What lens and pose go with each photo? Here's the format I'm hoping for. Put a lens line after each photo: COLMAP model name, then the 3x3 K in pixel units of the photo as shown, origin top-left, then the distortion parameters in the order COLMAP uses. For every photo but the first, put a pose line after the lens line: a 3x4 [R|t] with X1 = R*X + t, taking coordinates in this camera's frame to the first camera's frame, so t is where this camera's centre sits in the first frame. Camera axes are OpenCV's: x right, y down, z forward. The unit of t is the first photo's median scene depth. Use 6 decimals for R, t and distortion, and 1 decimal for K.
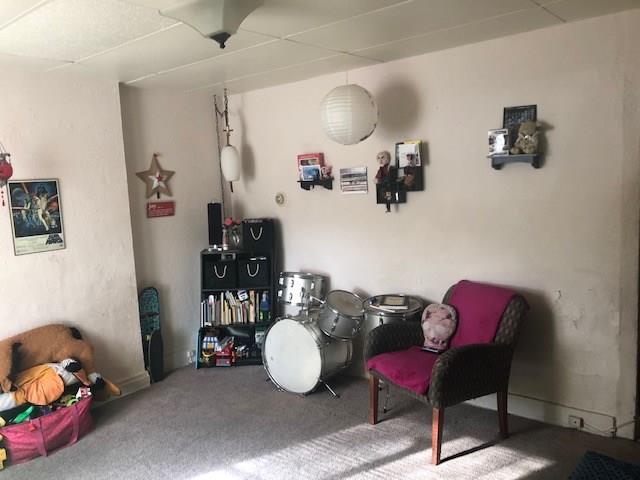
lens RADIAL K [[521.5, 0, 320.1], [0, 521.5, 241.3], [0, 0, 1]] dist [-0.010503, 0.005912]
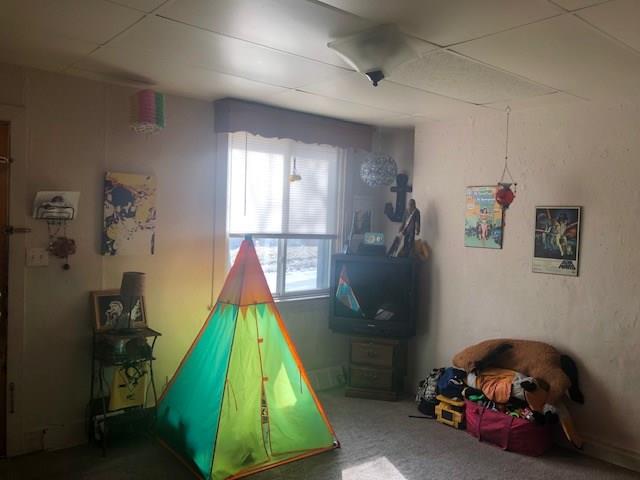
lens RADIAL K [[521.5, 0, 320.5], [0, 521.5, 238.1], [0, 0, 1]] dist [-0.010503, 0.005912]
pose [[-0.187325, 0.083774, -0.978719, 0.584404], [-0.146464, 0.982837, 0.112159, -0.101503], [0.971317, 0.164358, -0.171840, 0.712979]]
